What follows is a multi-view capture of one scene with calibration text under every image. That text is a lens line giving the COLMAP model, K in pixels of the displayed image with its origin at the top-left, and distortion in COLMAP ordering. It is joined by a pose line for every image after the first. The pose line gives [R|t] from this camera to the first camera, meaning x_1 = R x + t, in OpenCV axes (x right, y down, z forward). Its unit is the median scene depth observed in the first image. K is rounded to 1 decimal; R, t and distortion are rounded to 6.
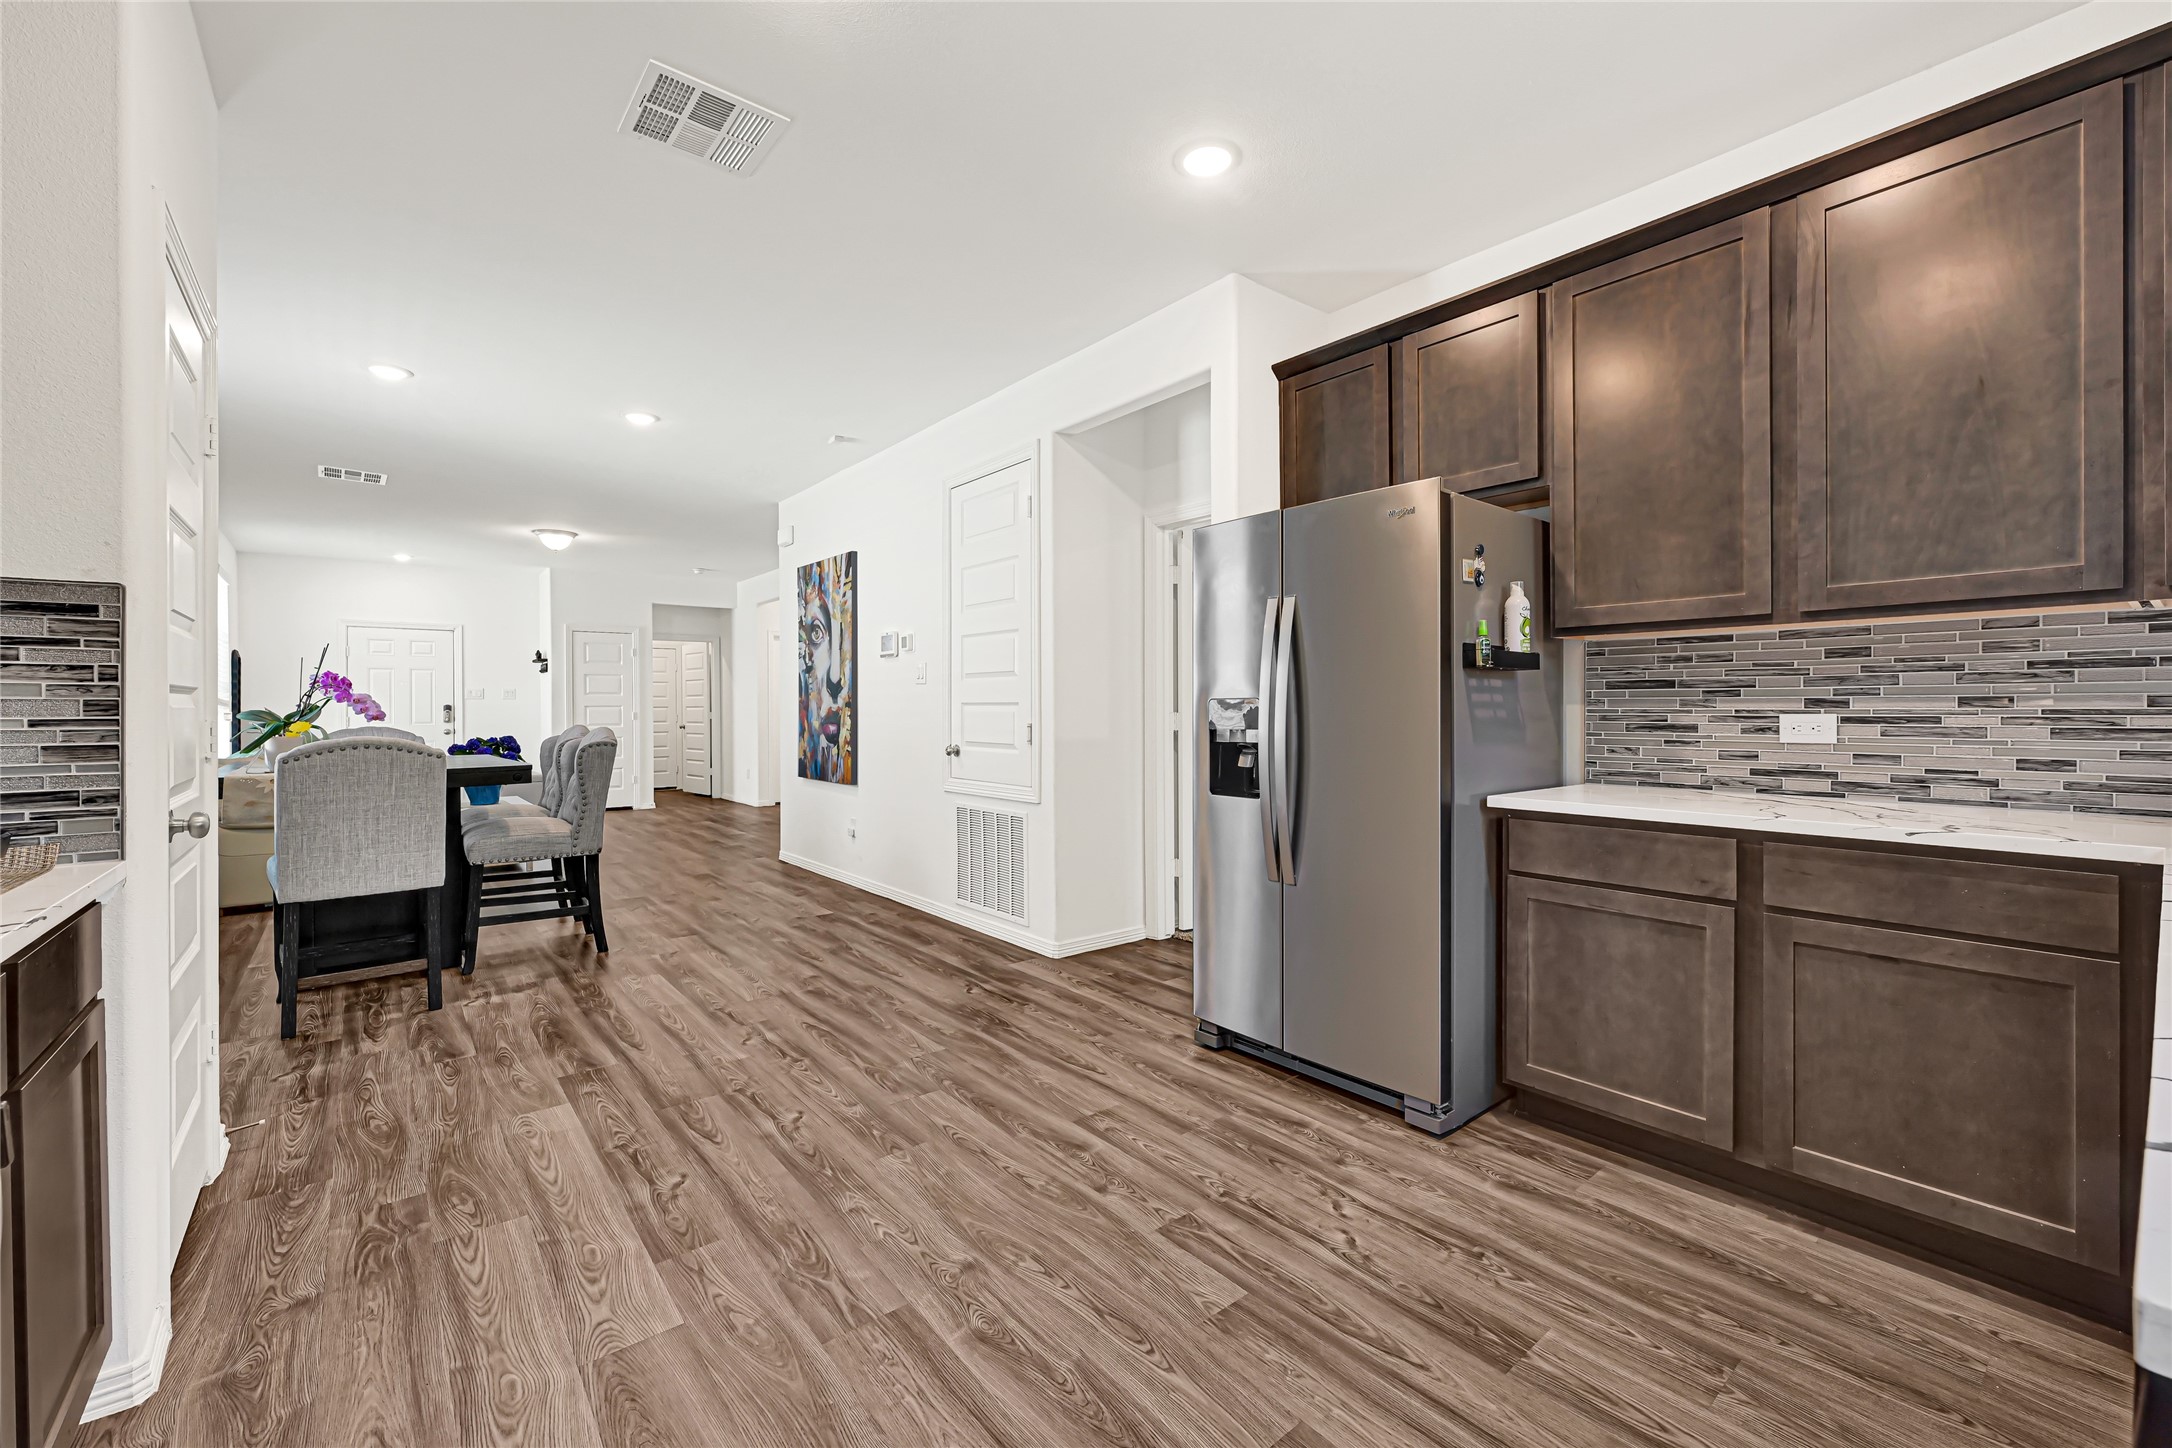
lens RADIAL K [[896.4, 0, 1086.6], [0, 896.4, 701.1], [0, 0, 1]] dist [-0.000360, -0.000023]
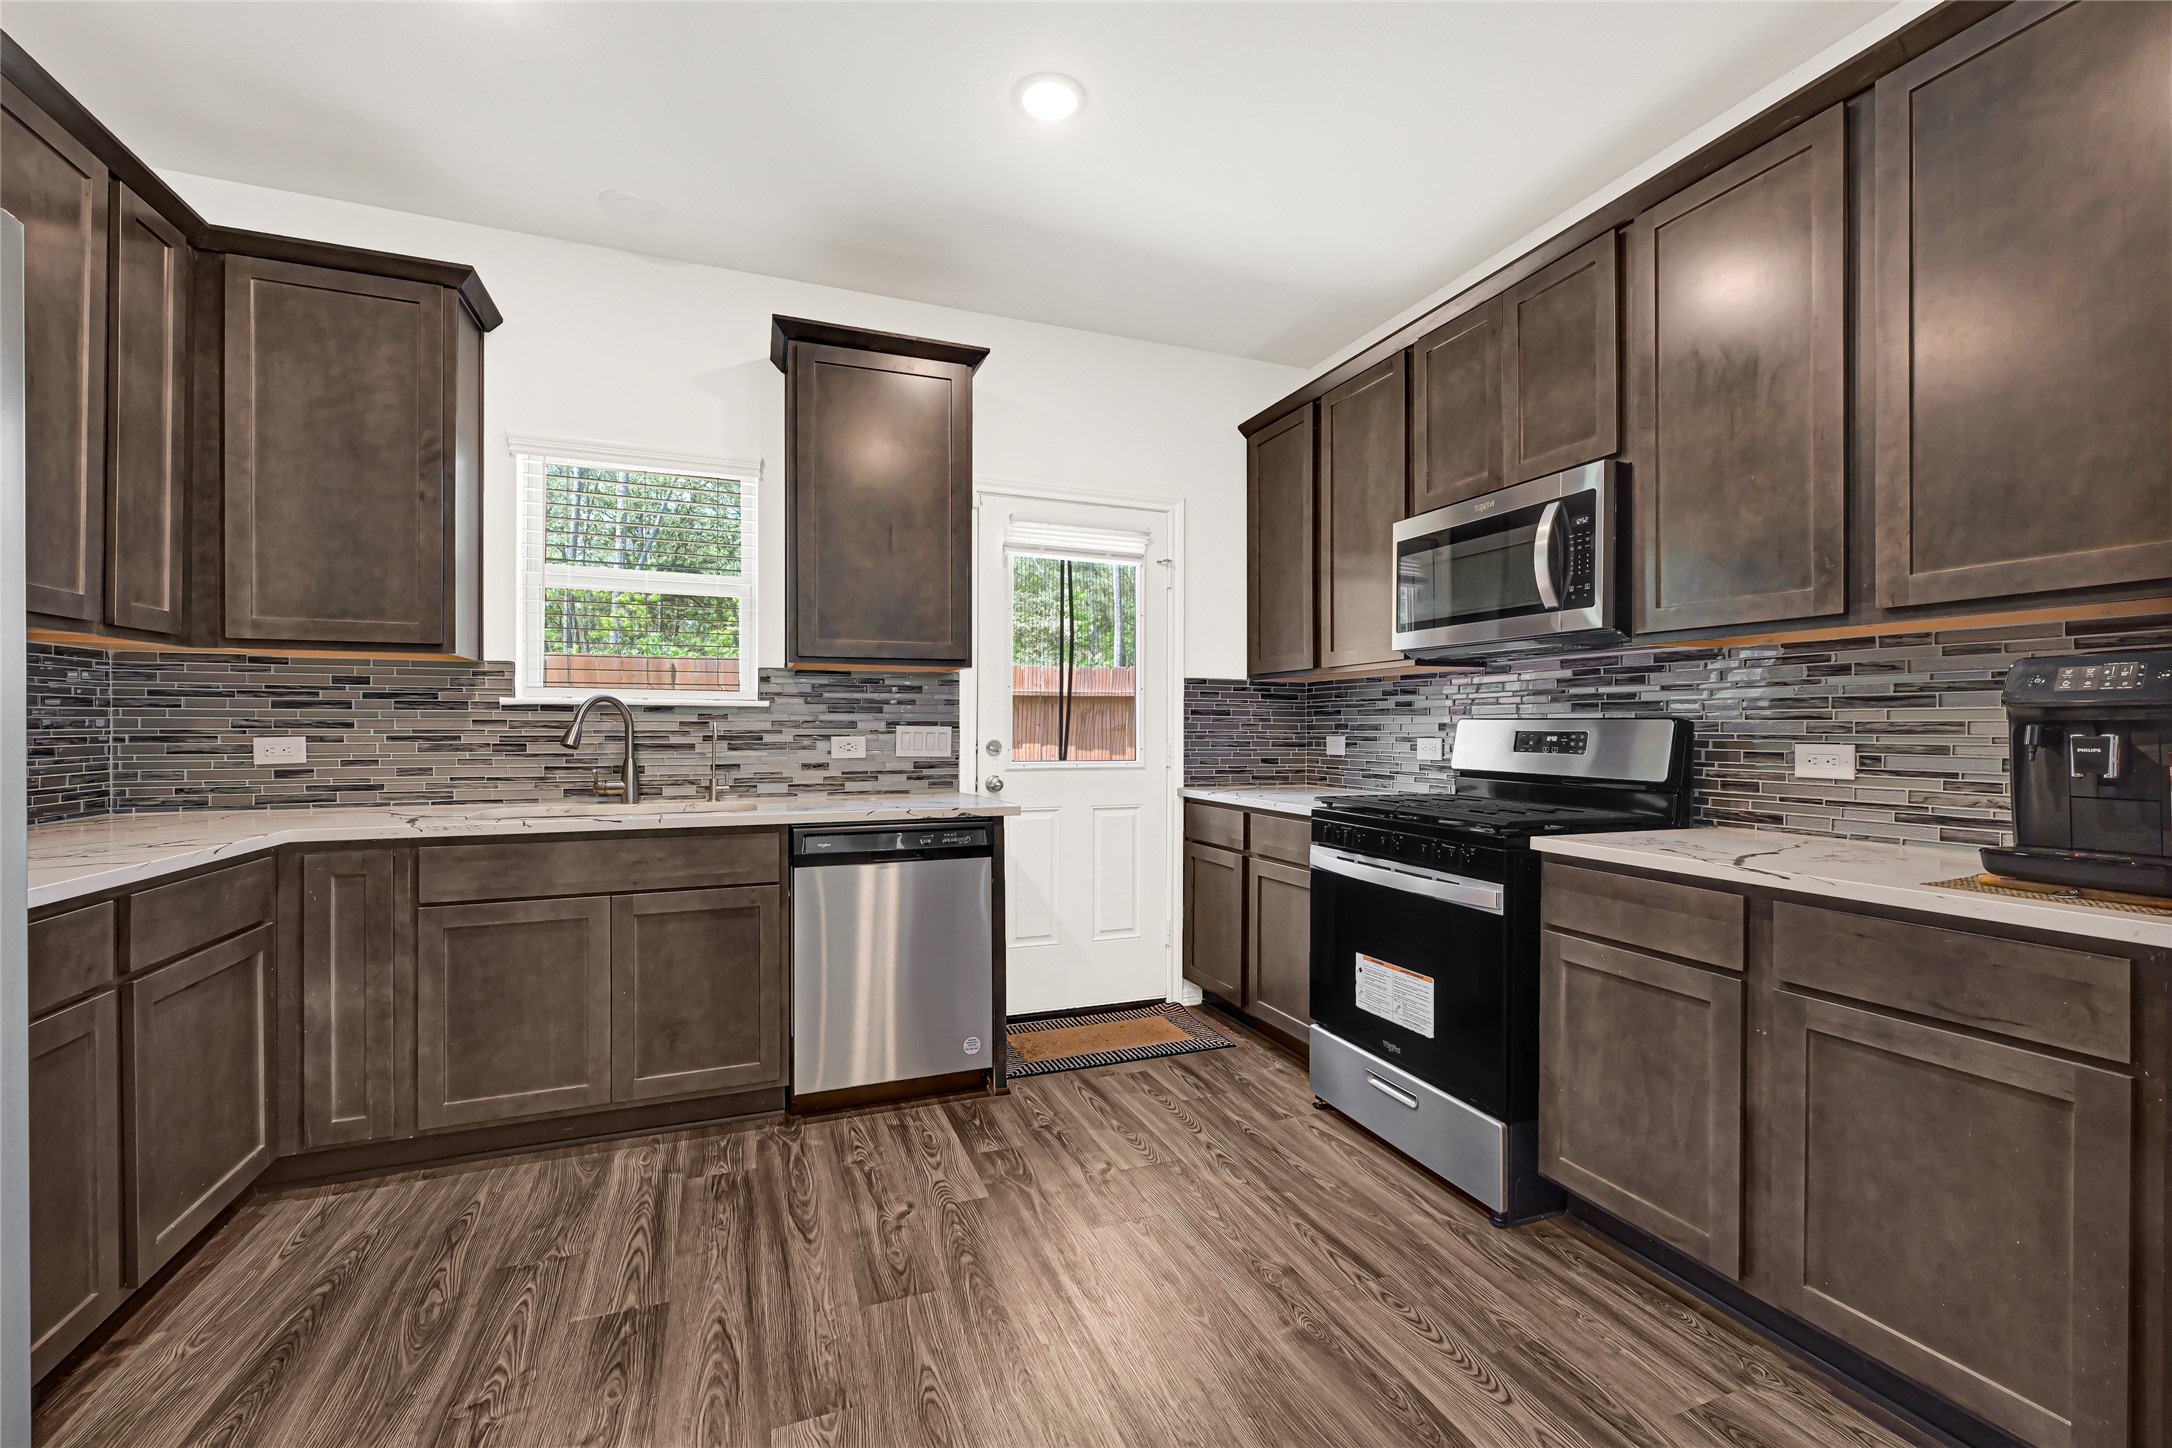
lens RADIAL K [[889.0, 0, 1082.2], [0, 889.0, 734.5], [0, 0, 1]] dist [0.000045, -0.000116]
pose [[-0.952892, -0.000535, 0.303309, -0.213783], [-0.001334, 0.999996, -0.002427, 0.008206], [-0.303306, -0.002717, -0.952889, 1.050641]]
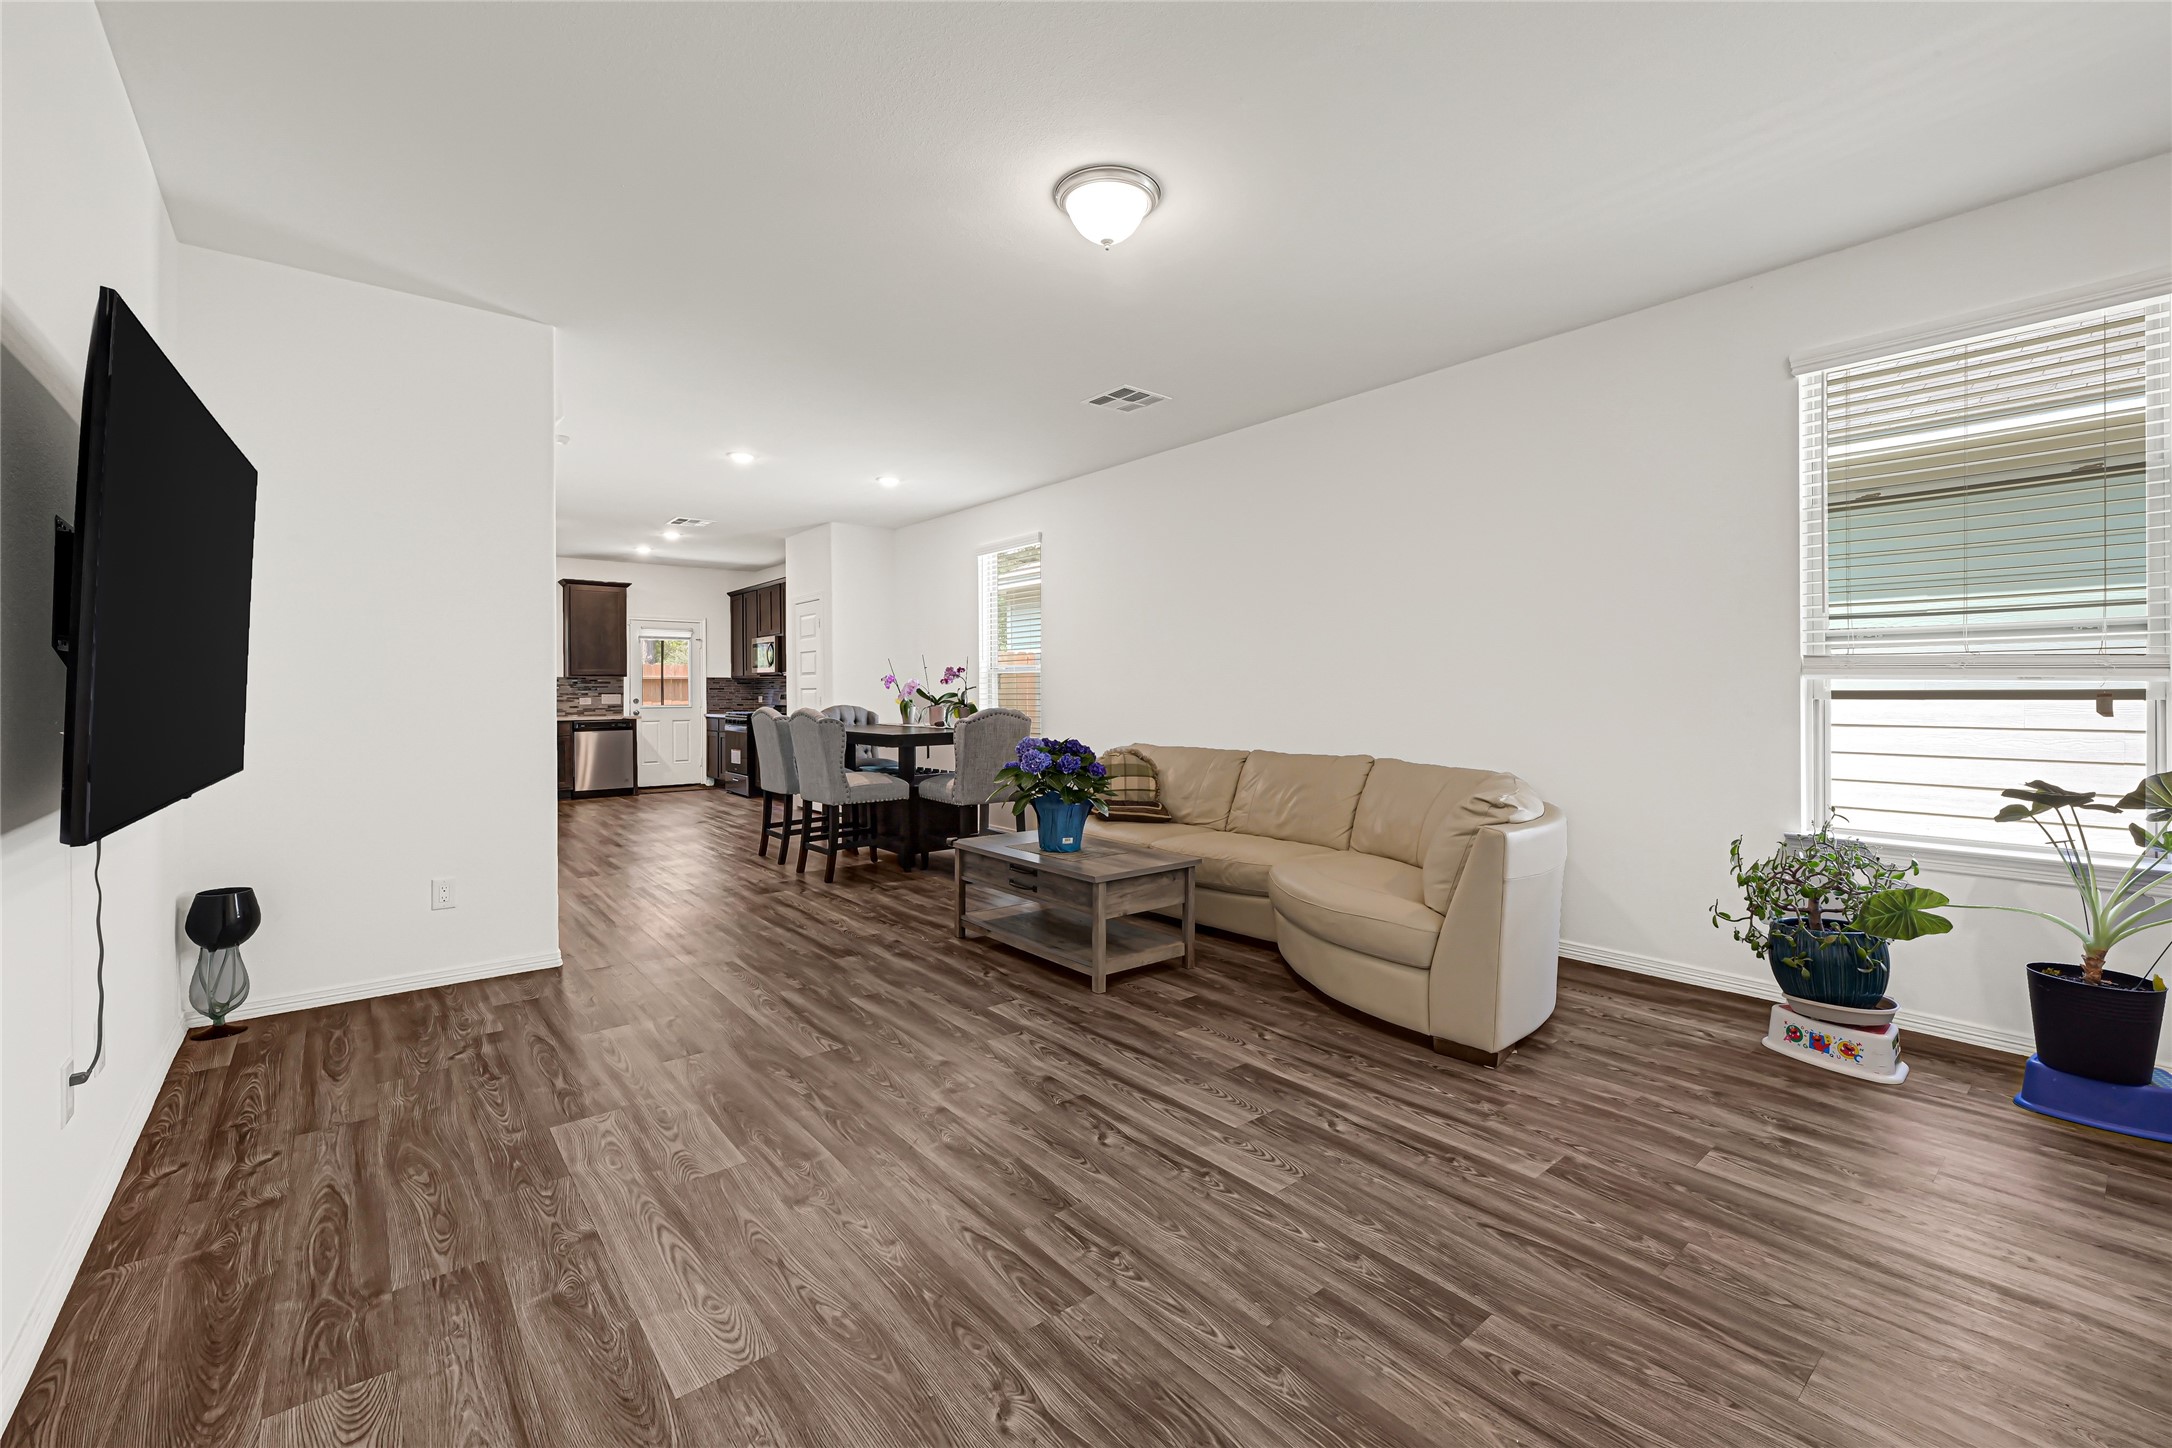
lens RADIAL K [[896.4, 0, 1086.6], [0, 896.4, 701.1], [0, 0, 1]] dist [-0.000360, -0.000023]
pose [[-0.999908, 0.010026, -0.009153, -1.602535], [0.010006, 0.999948, 0.002137, 0.035052], [0.009174, 0.002045, -0.999956, 3.743803]]
